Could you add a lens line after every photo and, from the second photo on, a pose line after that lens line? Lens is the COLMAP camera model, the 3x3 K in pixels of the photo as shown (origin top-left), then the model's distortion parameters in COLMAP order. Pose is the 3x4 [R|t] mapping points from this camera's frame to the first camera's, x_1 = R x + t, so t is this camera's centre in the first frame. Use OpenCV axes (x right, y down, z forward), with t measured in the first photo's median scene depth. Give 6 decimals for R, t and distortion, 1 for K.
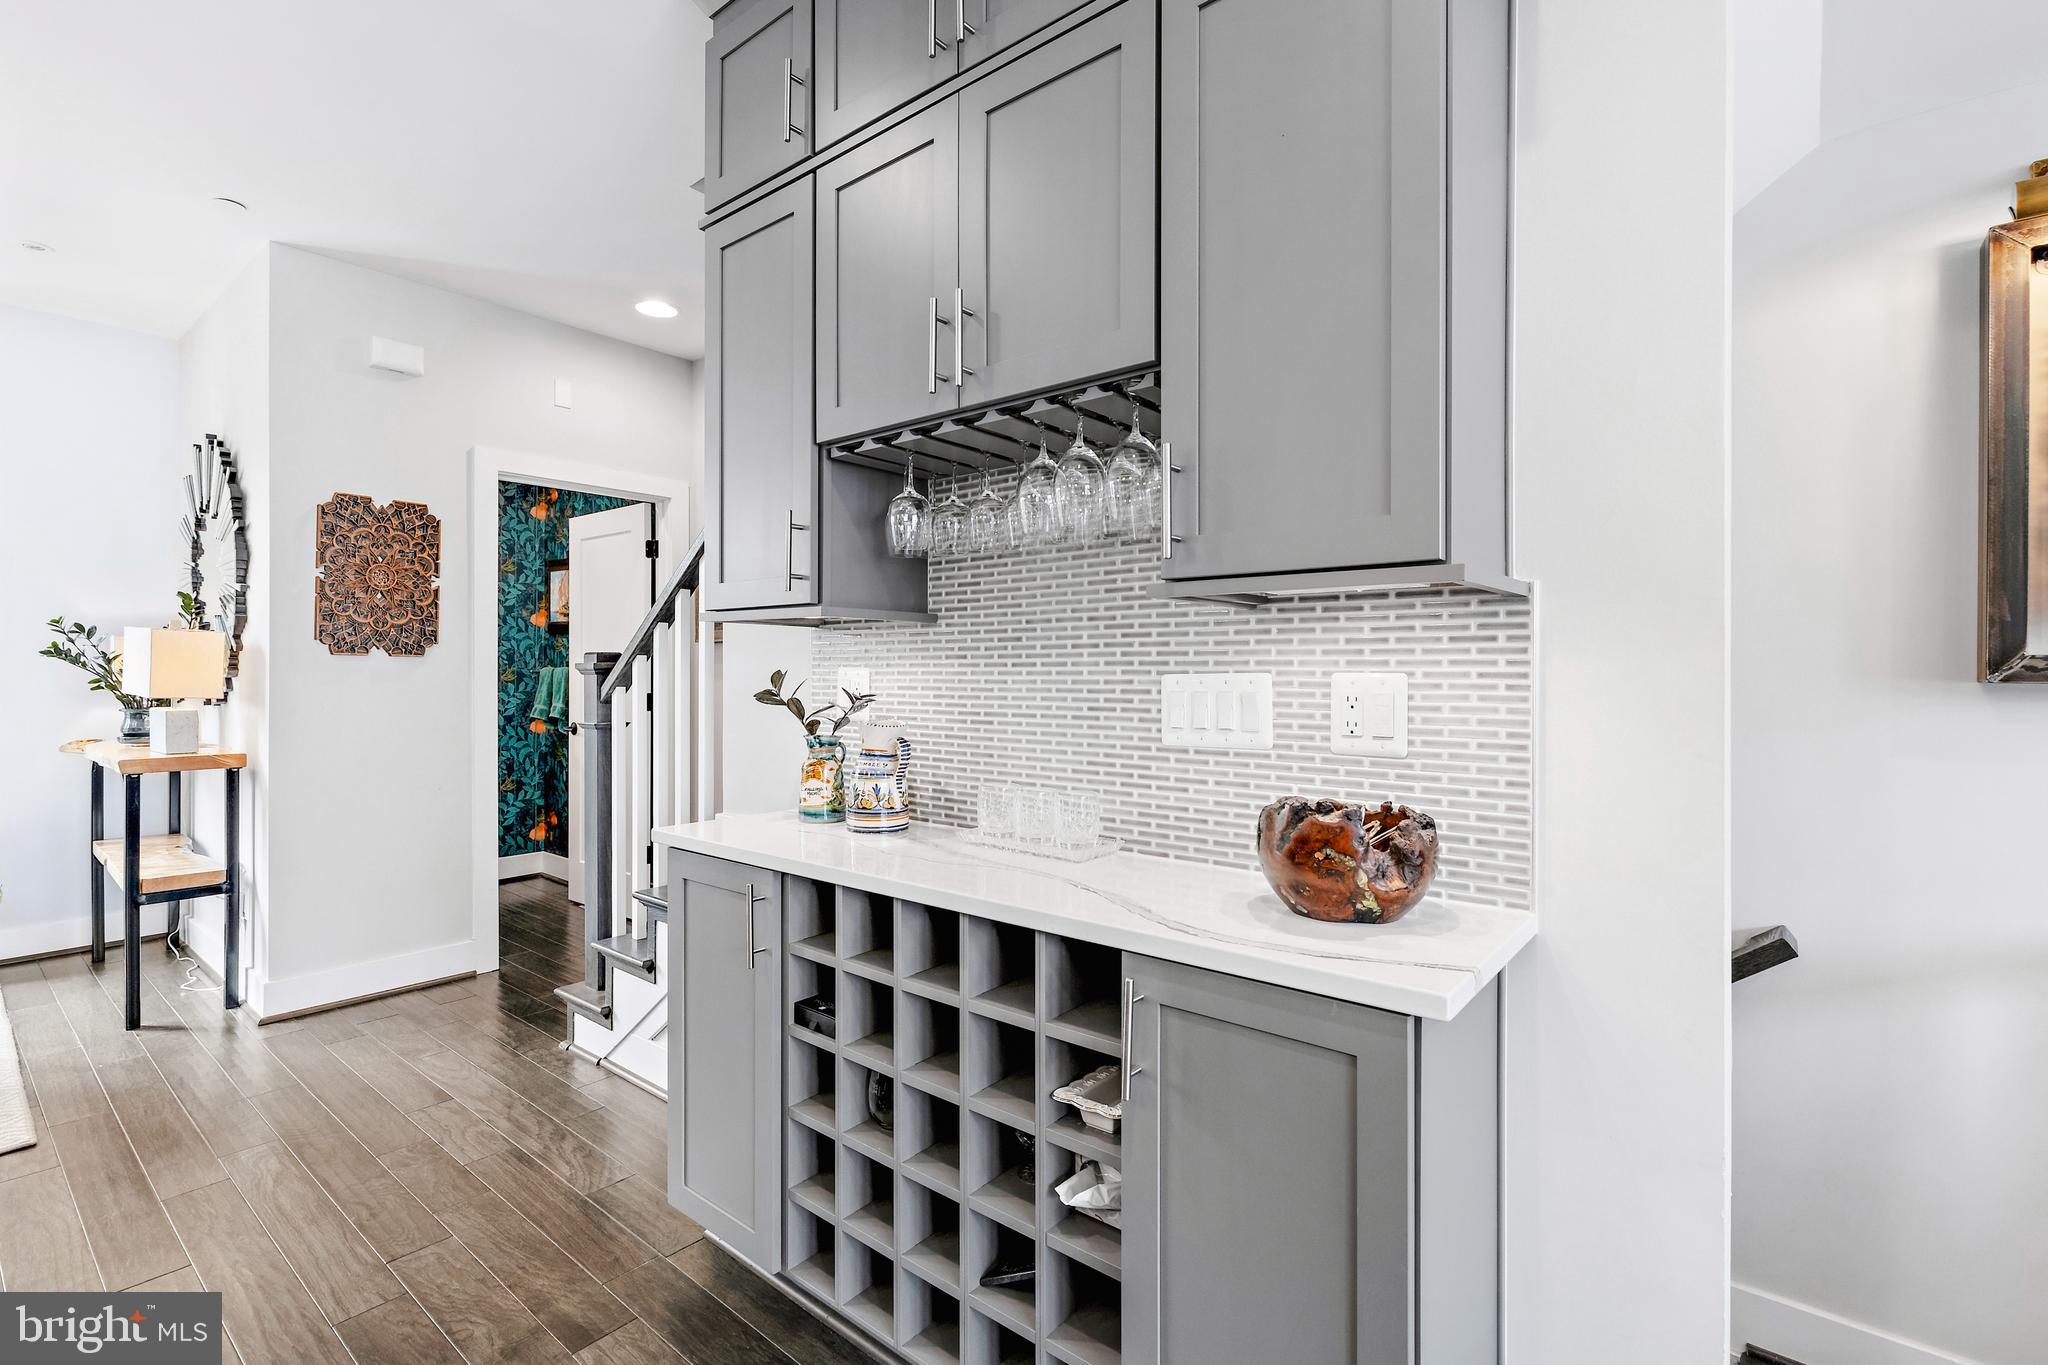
lens RADIAL K [[946.3, 0, 1024.0], [0, 946.3, 682.5], [0, 0, 1]] dist [0.003287, -0.000195]
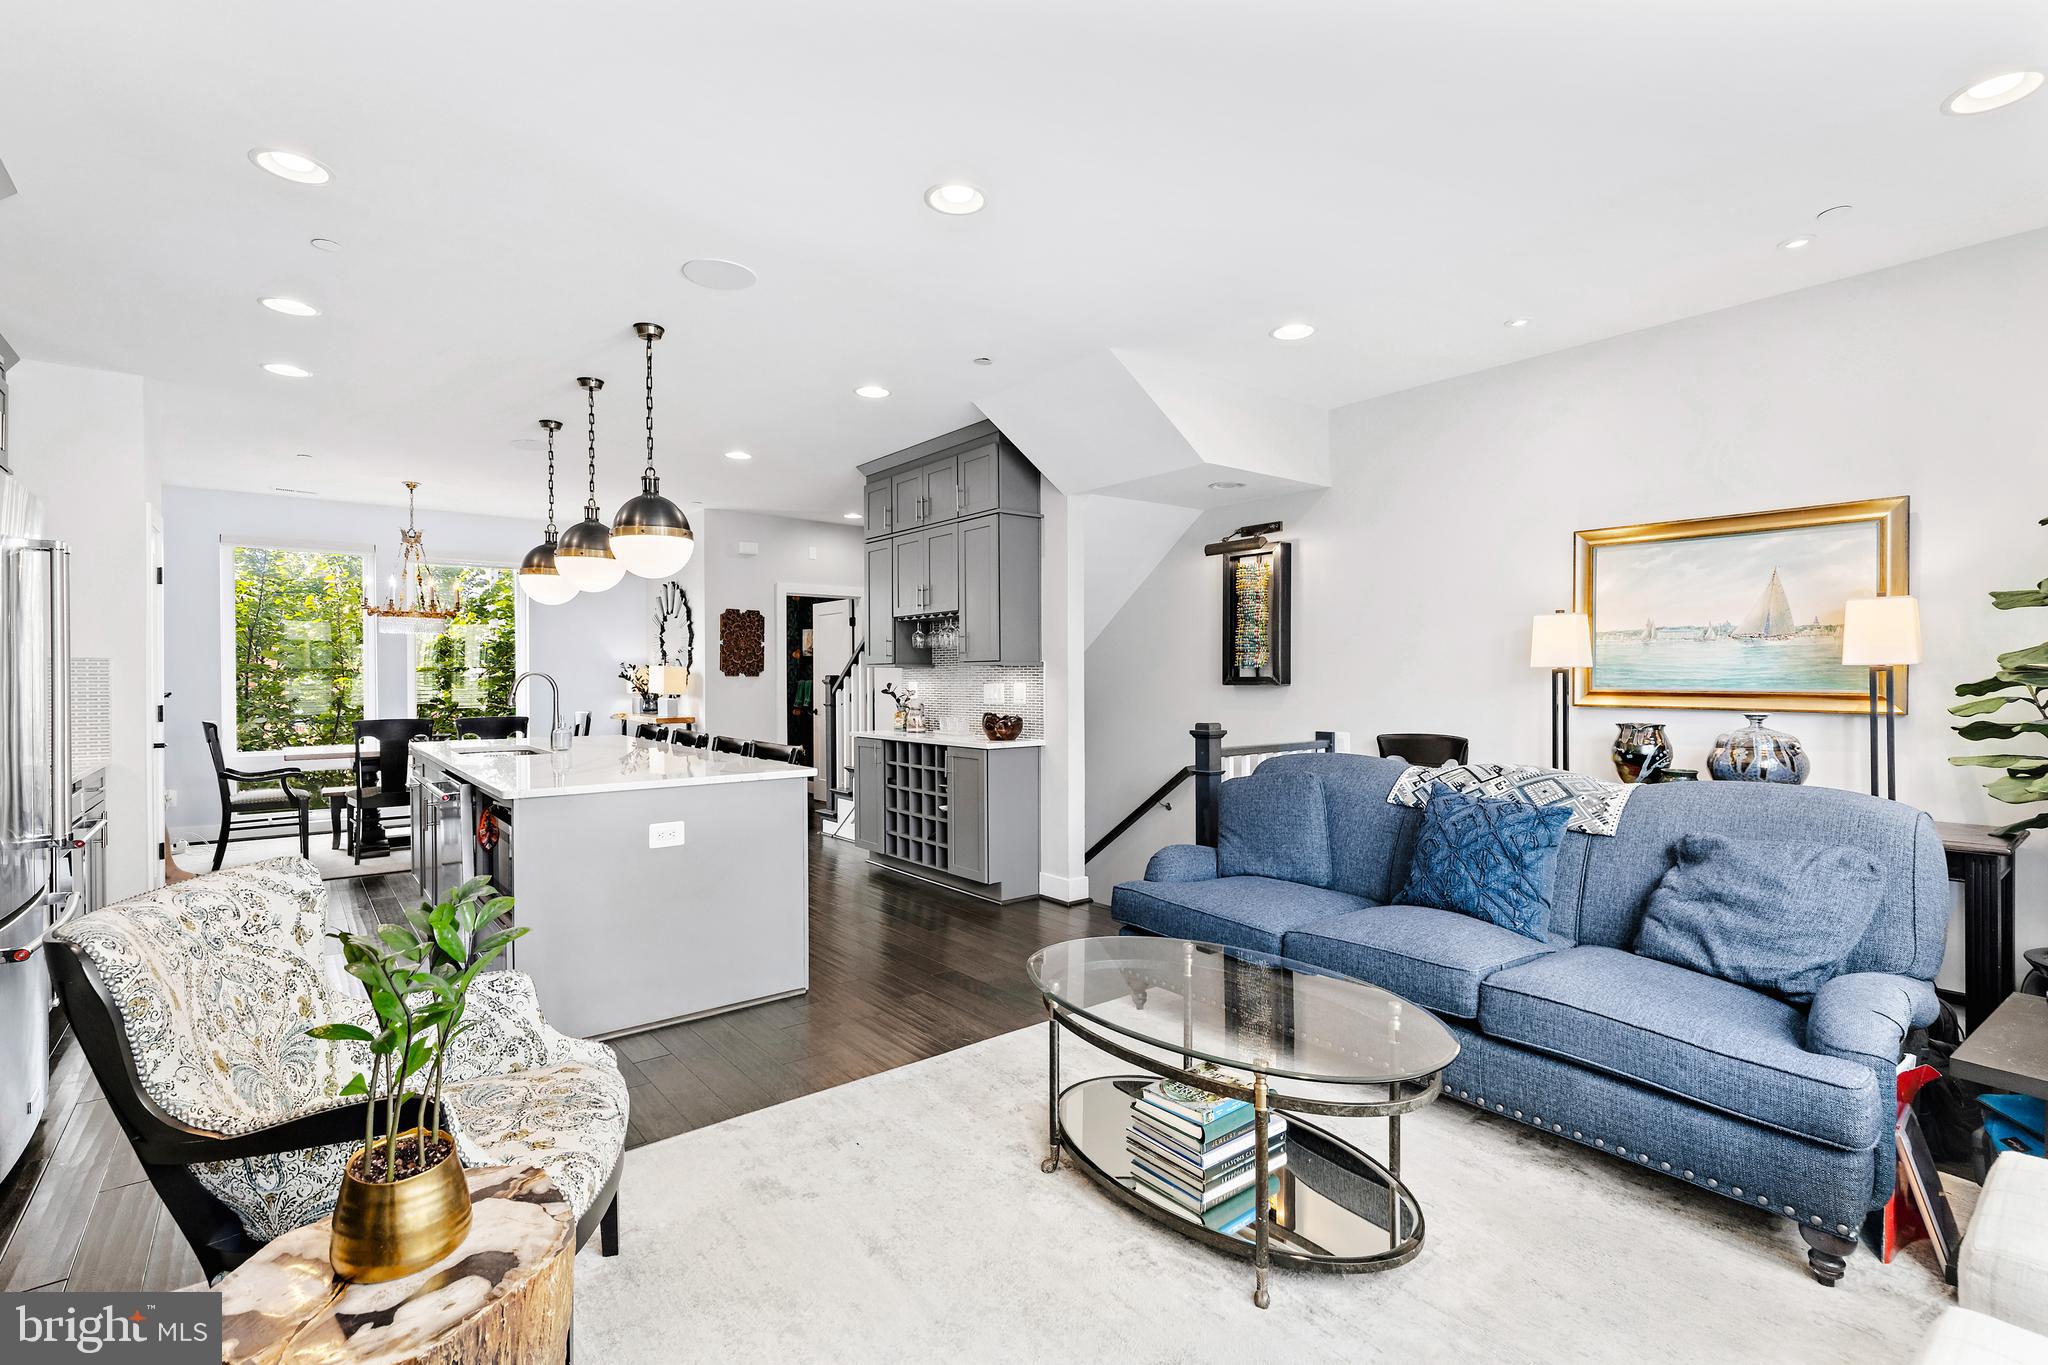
lens RADIAL K [[932.2, 0, 1024.0], [0, 932.2, 682.5], [0, 0, 1]] dist [-0.000999, -0.000320]
pose [[0.979758, -0.005177, -0.200121, 0.851532], [0.003659, 0.999962, -0.007952, 0.013714], [0.200154, 0.007058, 0.979739, -2.051337]]
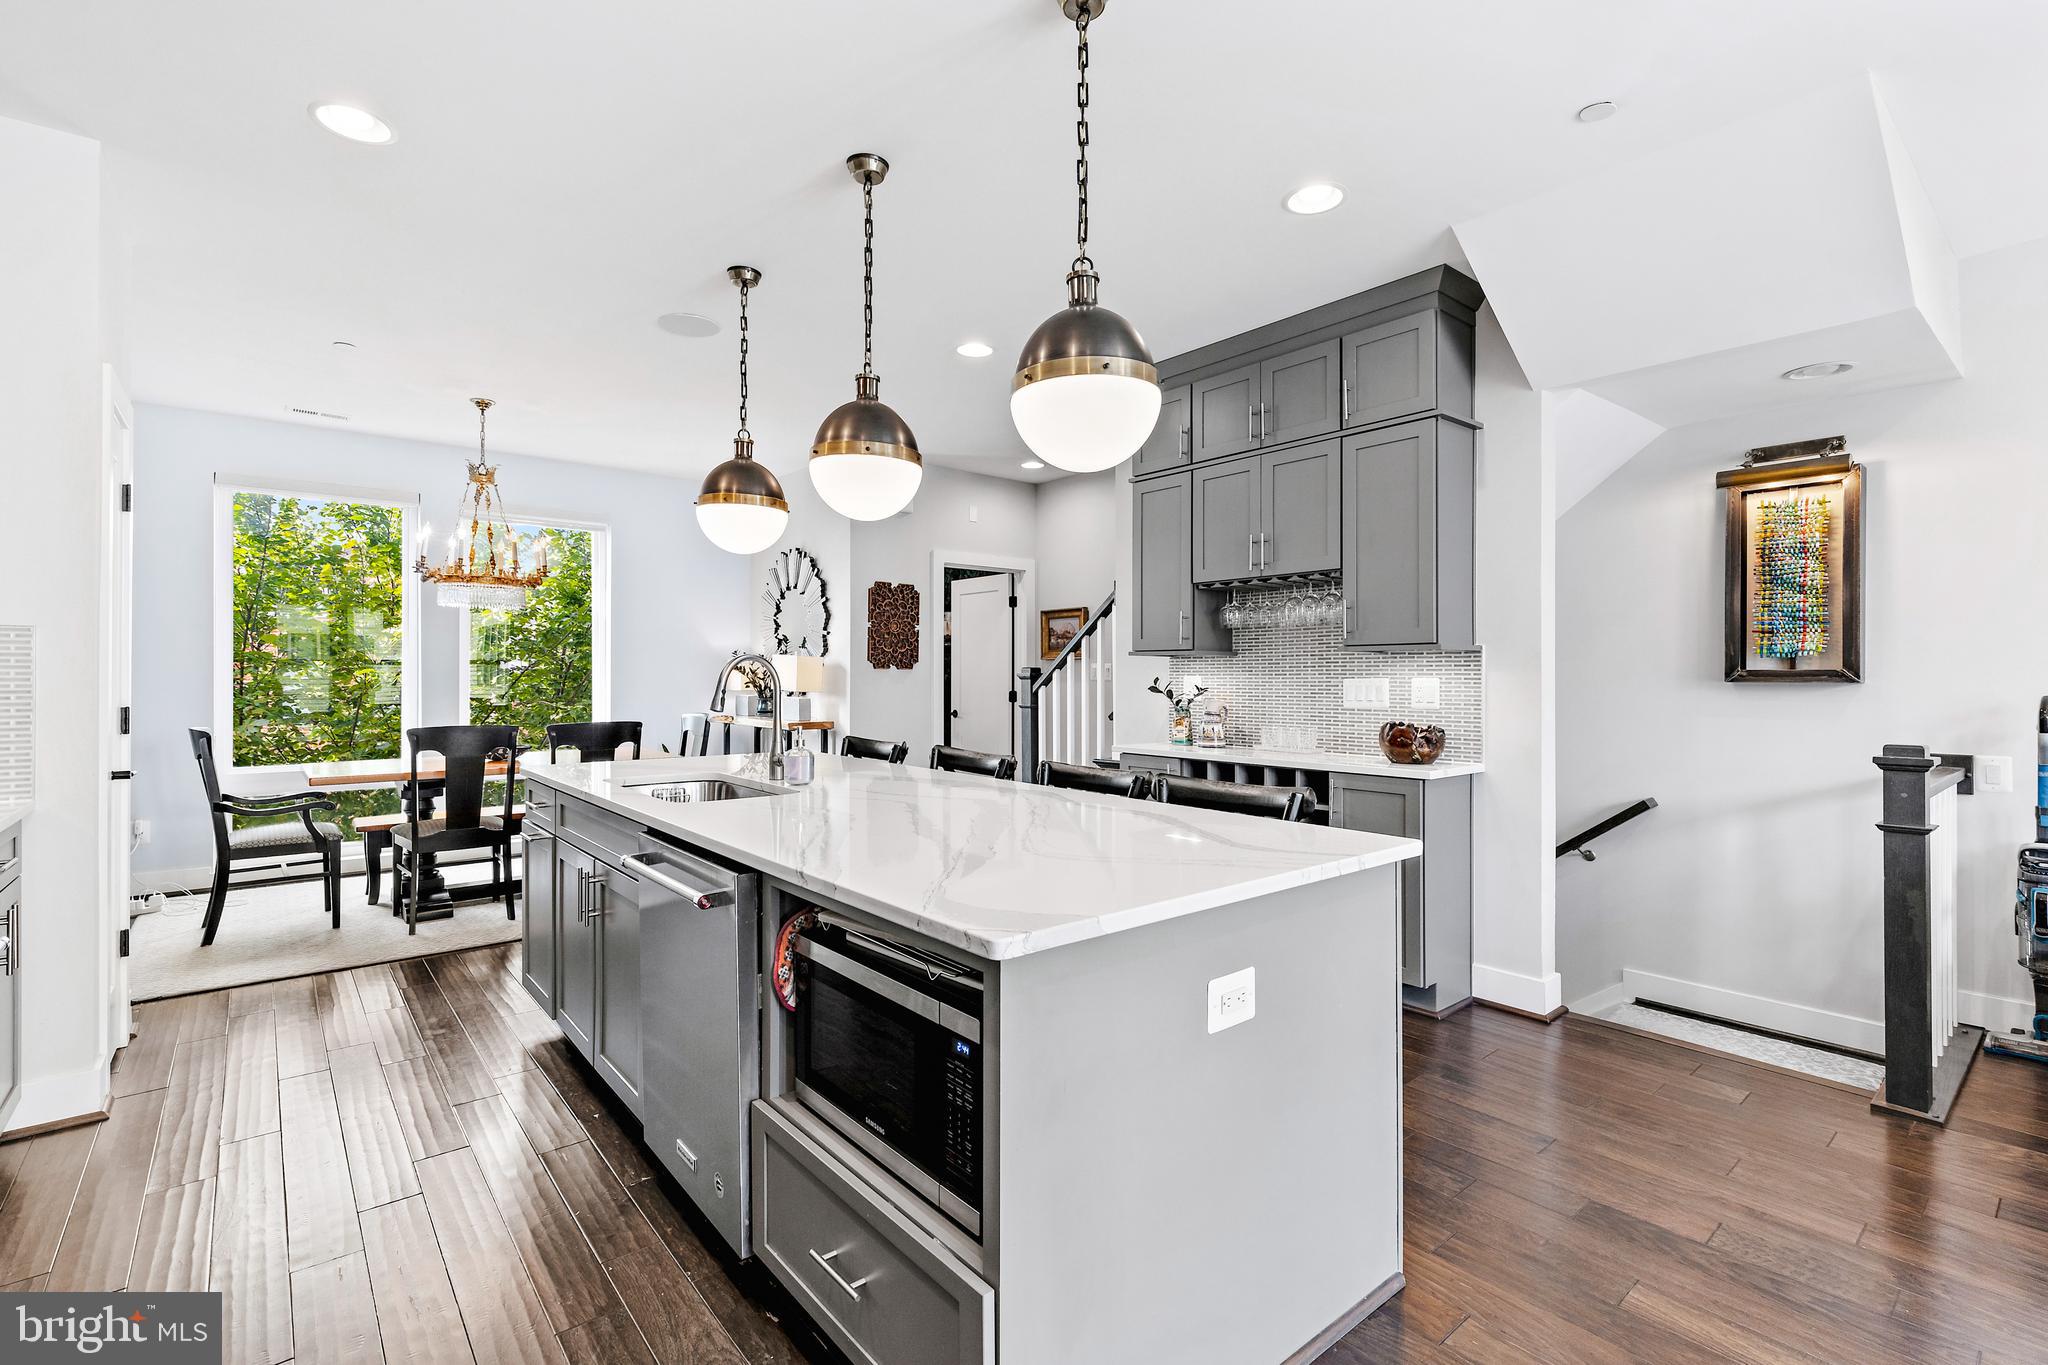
lens RADIAL K [[928.2, 0, 1023.3], [0, 928.2, 677.3], [0, 0, 1]] dist [0.004373, -0.000337]
pose [[0.982492, -0.001535, -0.186298, -0.187754], [-0.000596, 0.999935, -0.011387, 0.013408], [0.186303, 0.011298, 0.982427, -1.292620]]
